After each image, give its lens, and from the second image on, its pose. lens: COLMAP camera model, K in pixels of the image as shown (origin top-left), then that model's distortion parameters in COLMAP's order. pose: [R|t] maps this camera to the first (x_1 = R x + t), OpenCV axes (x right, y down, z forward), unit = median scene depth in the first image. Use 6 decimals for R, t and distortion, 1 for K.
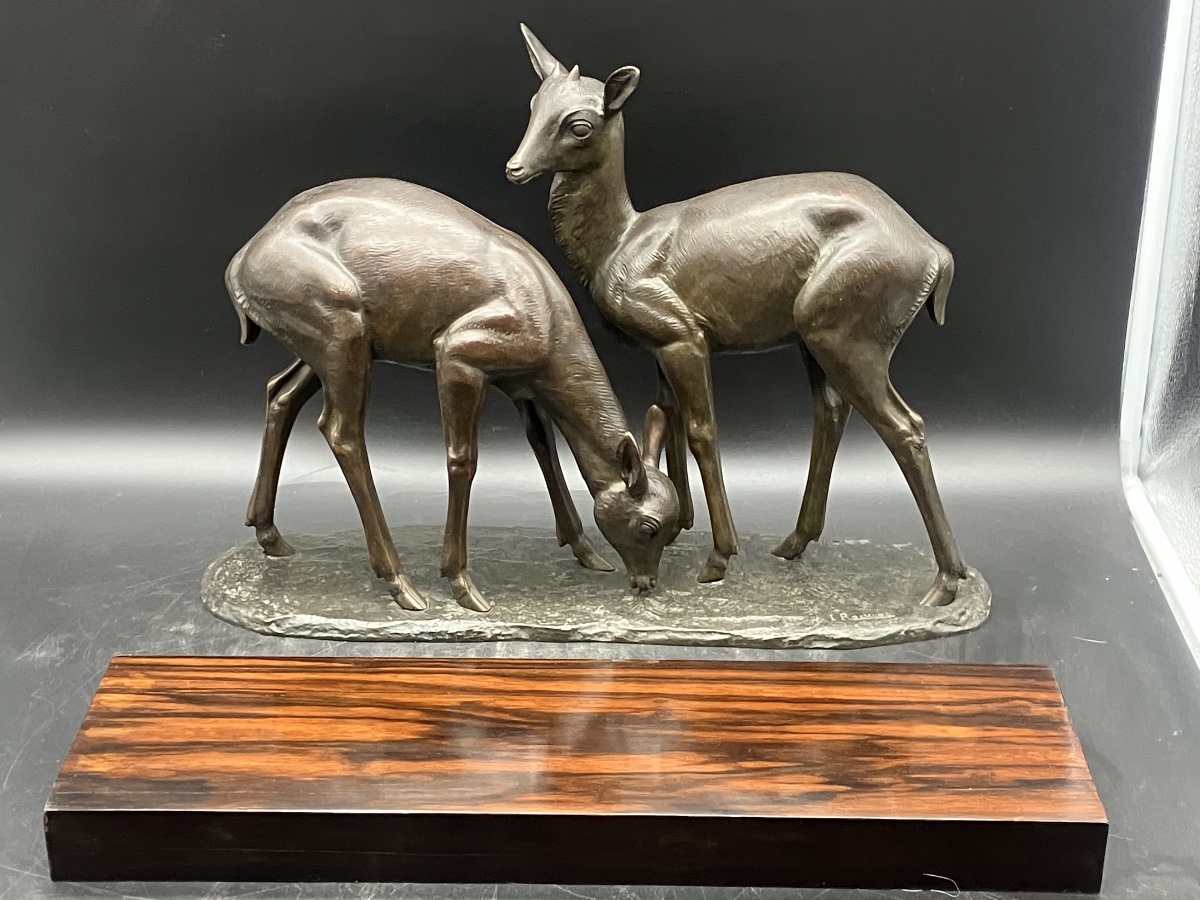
lens RADIAL K [[1924.8, 0, 601.0], [0, 1924.8, 454.6], [0, 0, 1]] dist [0.119207, 0.000000]
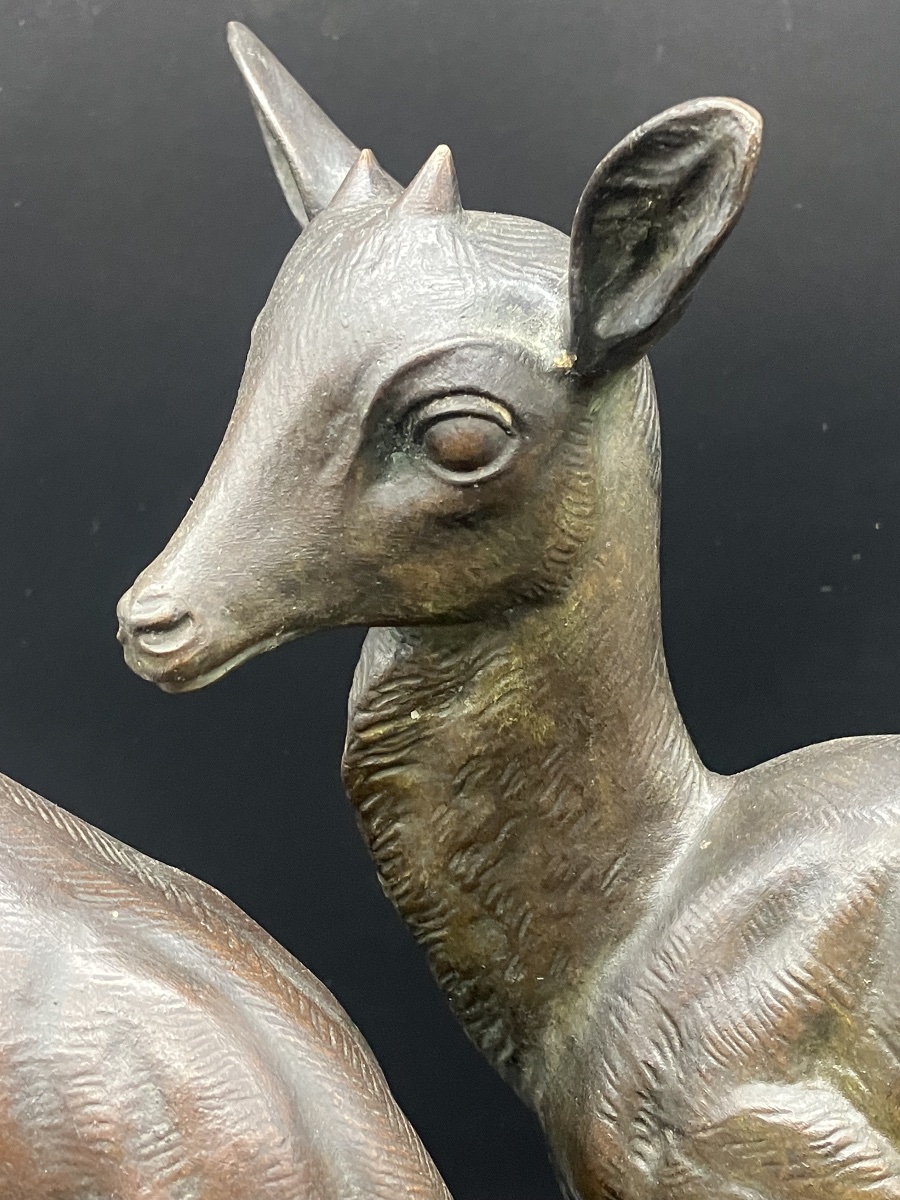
lens RADIAL K [[1924.8, 0, 415.1], [0, 1924.8, 547.2], [0, 0, 1]] dist [0.119207, 0.000000]
pose [[0.996834, -0.010859, -0.078769, 0.000787], [0.000687, 0.991770, -0.128030, -0.124625], [0.079511, 0.127570, 0.988637, 0.764053]]
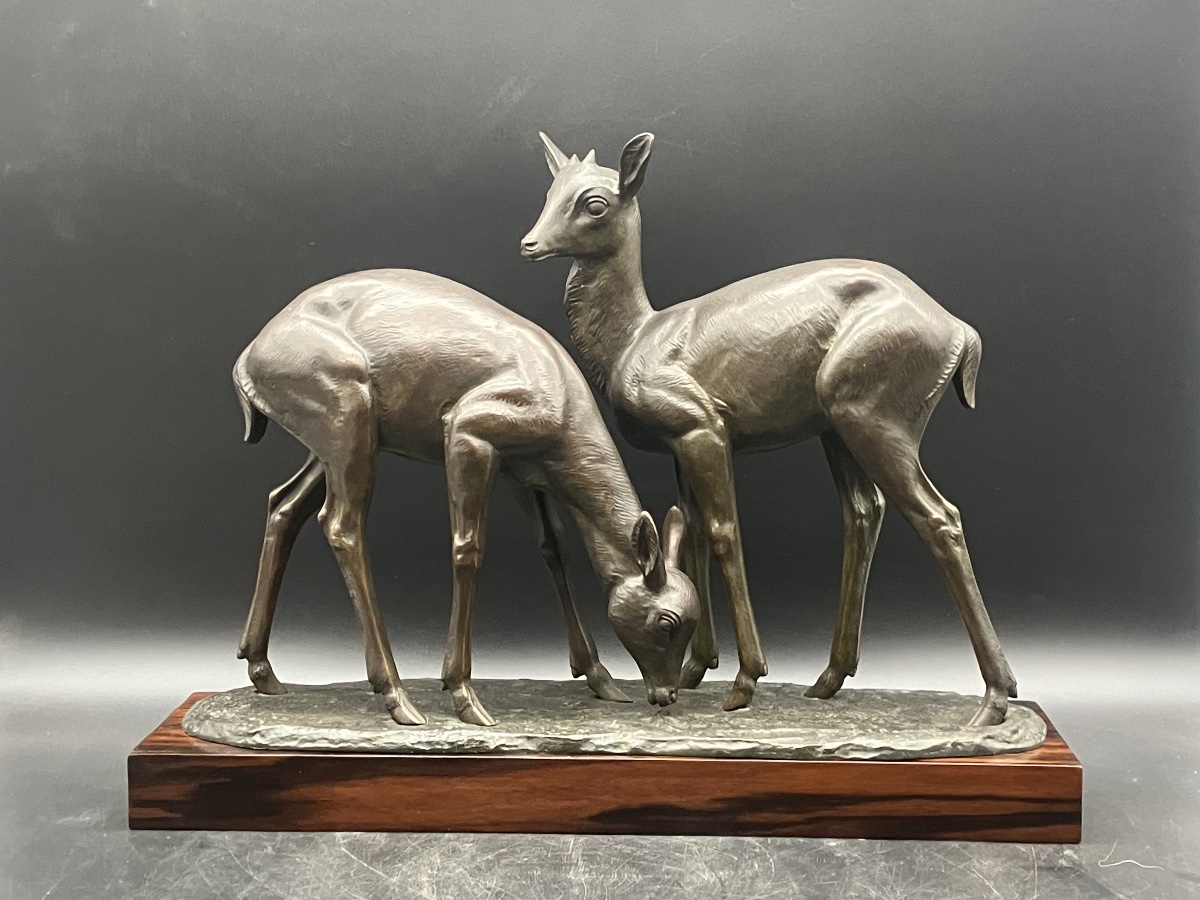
lens RADIAL K [[1924.8, 0, 604.4], [0, 1924.8, 447.4], [0, 0, 1]] dist [0.119207, 0.000000]
pose [[0.999708, 0.000005, -0.024171, 0.017121], [-0.007934, 0.944662, -0.327948, 0.266215], [0.022832, 0.328044, 0.944386, 0.096470]]
